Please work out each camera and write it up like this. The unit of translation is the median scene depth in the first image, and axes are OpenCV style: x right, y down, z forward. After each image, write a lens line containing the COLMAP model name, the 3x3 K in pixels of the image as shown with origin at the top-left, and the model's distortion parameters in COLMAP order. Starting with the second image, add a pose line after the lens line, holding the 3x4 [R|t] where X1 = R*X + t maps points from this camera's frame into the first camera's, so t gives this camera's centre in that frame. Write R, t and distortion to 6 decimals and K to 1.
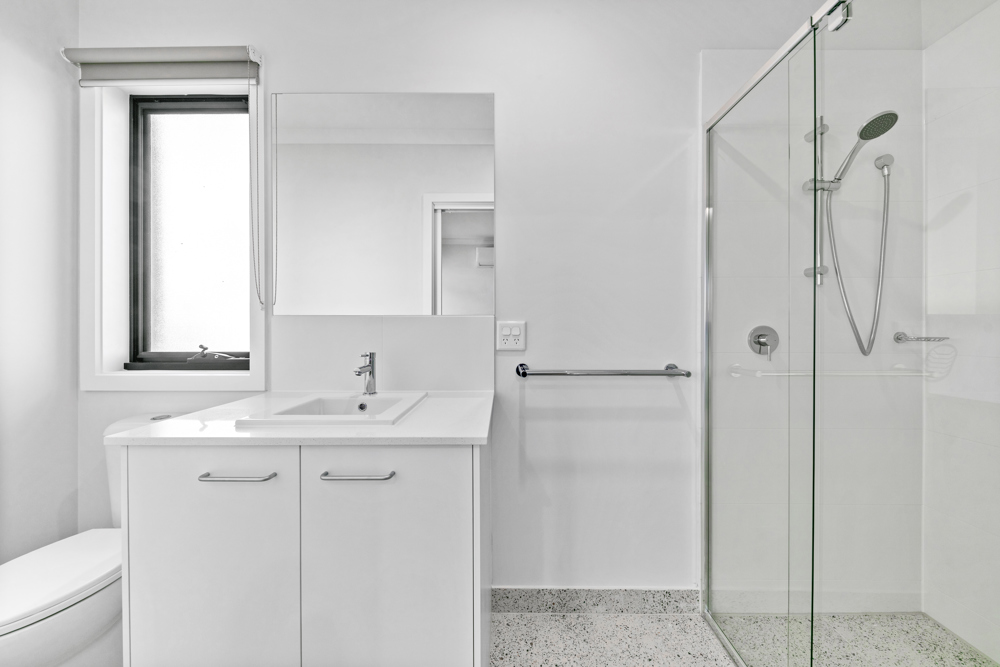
lens RADIAL K [[336.8, 0, 517.5], [0, 336.8, 325.2], [0, 0, 1]] dist [-0.000255, -0.000072]
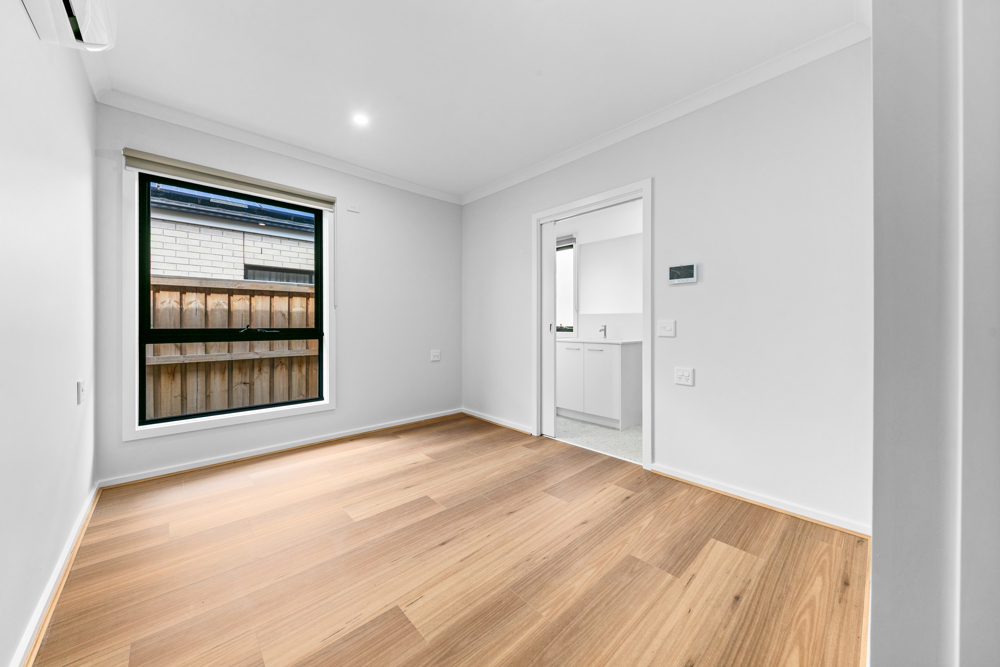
lens RADIAL K [[352.3, 0, 497.3], [0, 352.3, 329.7], [0, 0, 1]] dist [0.000398, -0.000408]
pose [[0.651727, 0.013327, -0.758336, 1.404198], [-0.003215, 0.999885, 0.014808, 0.075570], [0.758447, -0.007212, 0.651695, -1.907578]]
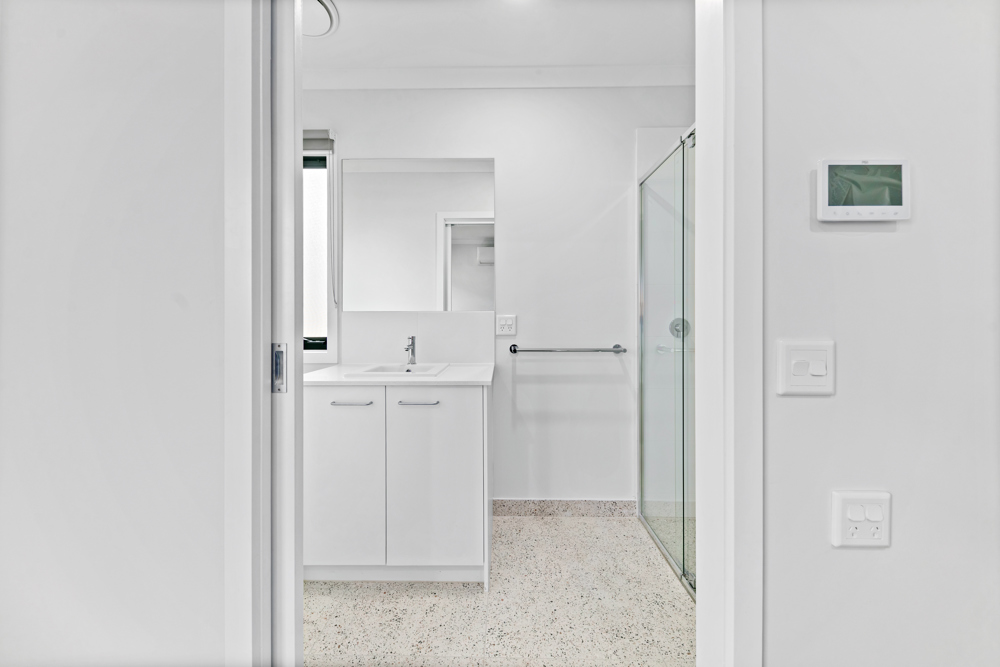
lens RADIAL K [[350.4, 0, 499.6], [0, 350.4, 319.7], [0, 0, 1]] dist [0.000734, -0.000023]
pose [[0.998590, -0.001126, -0.053077, 0.032993], [0.000911, 0.999991, -0.004081, 0.014457], [0.053081, 0.004027, 0.998582, -0.520128]]
